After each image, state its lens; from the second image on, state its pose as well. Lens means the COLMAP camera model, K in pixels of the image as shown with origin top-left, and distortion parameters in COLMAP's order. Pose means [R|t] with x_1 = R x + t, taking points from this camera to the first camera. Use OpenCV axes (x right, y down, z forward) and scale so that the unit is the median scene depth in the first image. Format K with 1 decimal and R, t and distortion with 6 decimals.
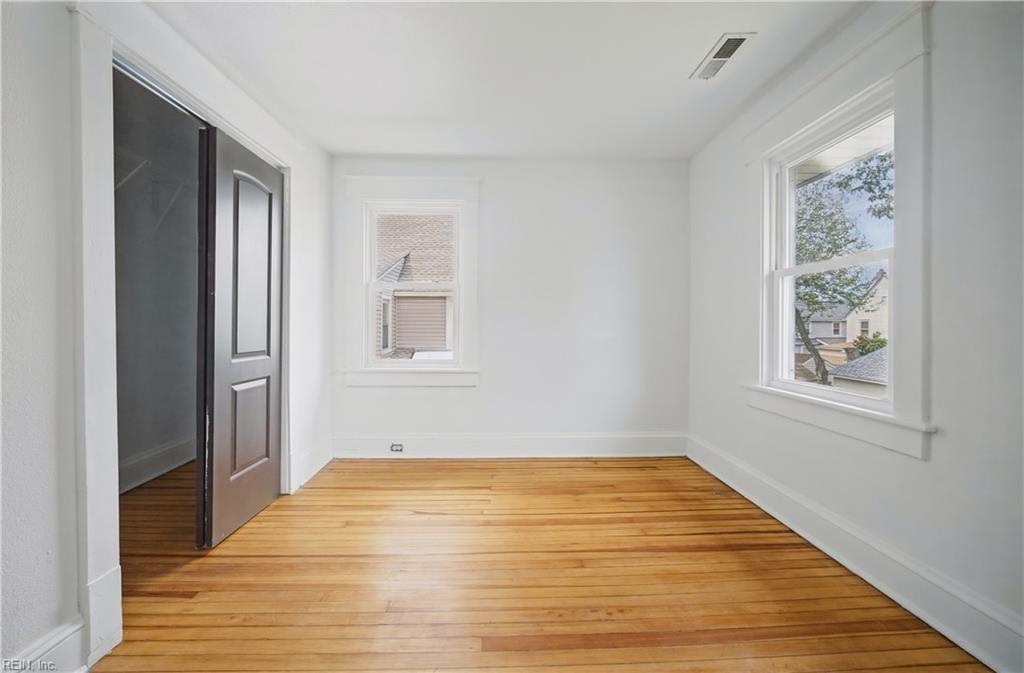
lens RADIAL K [[406.7, 0, 512.3], [0, 406.7, 329.0], [0, 0, 1]] dist [-0.000598, -0.000931]
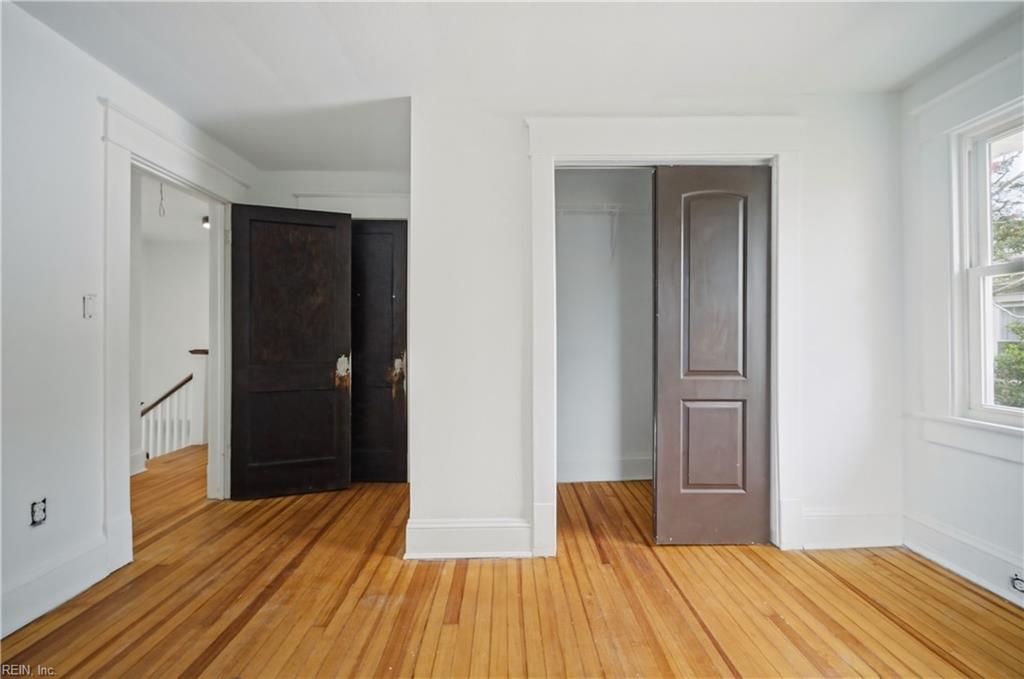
lens RADIAL K [[406.7, 0, 509.0], [0, 406.7, 338.0], [0, 0, 1]] dist [-0.000598, -0.000931]
pose [[-0.023382, -0.010574, -0.999671, 0.345414], [-0.009734, 0.999899, -0.010349, -0.007530], [0.999679, 0.009489, -0.023483, 0.550418]]
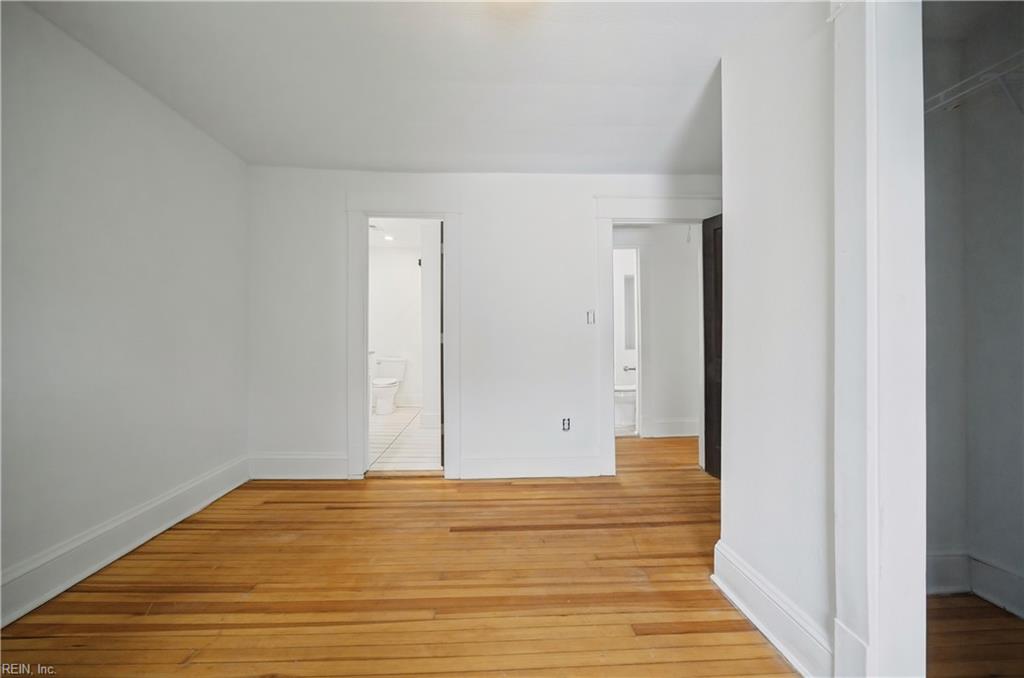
lens RADIAL K [[406.7, 0, 506.8], [0, 406.7, 338.2], [0, 0, 1]] dist [-0.000598, -0.000931]
pose [[-0.999972, 0.004490, 0.006041, -0.177535], [0.004570, 0.999901, 0.013331, -0.020041], [-0.005981, 0.013358, -0.999893, 1.143059]]
